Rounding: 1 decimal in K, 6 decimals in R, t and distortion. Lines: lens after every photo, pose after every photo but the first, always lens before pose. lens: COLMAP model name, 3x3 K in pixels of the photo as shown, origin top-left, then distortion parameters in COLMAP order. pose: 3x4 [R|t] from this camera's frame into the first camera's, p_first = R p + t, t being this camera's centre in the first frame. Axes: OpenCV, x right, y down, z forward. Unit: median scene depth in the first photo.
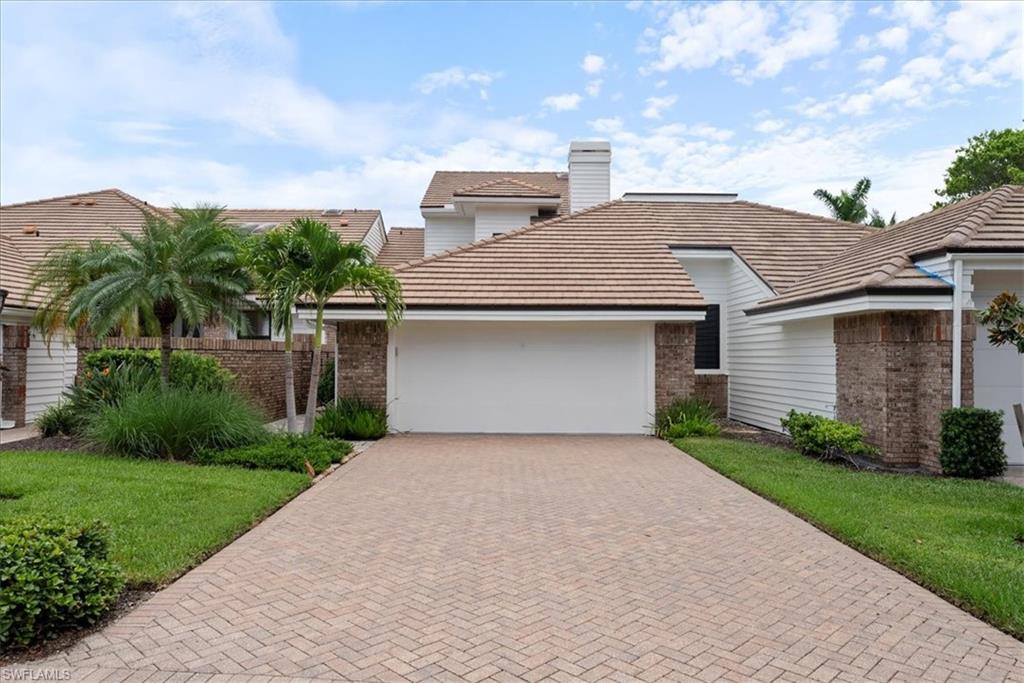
lens RADIAL K [[592.3, 0, 512.0], [0, 592.3, 341.5], [0, 0, 1]] dist [0.002674, -0.000116]
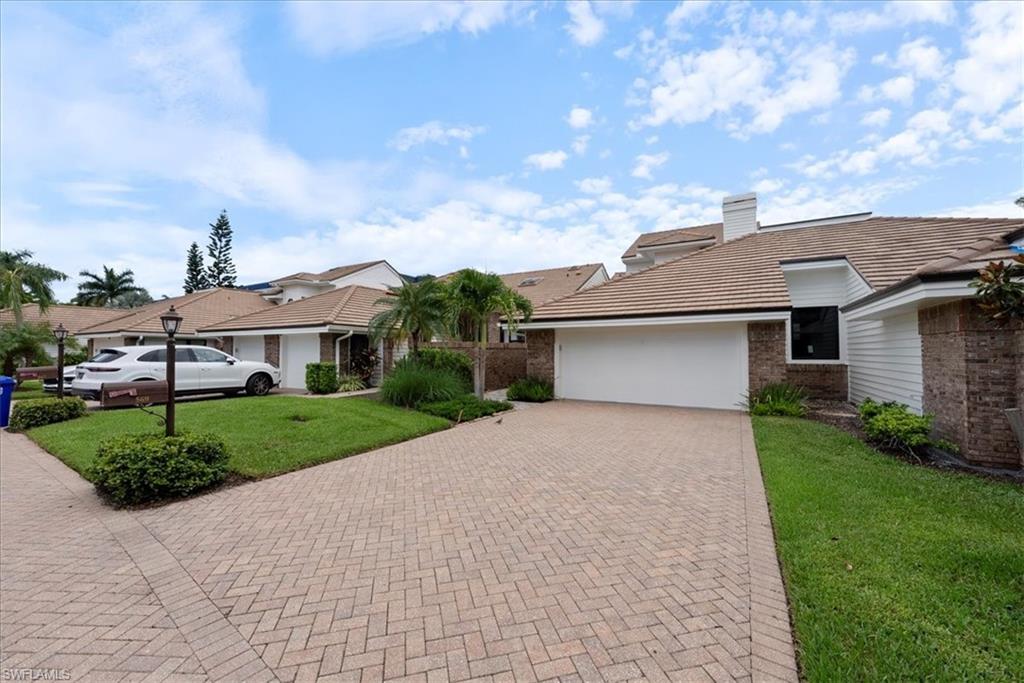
lens RADIAL K [[354.7, 0, 512.0], [0, 354.7, 341.5], [0, 0, 1]] dist [-0.001064, -0.000250]
pose [[0.888916, -0.019203, -0.457668, 0.247134], [0.018008, 0.999814, -0.006975, 0.007886], [0.457717, -0.002041, 0.889096, 0.169901]]
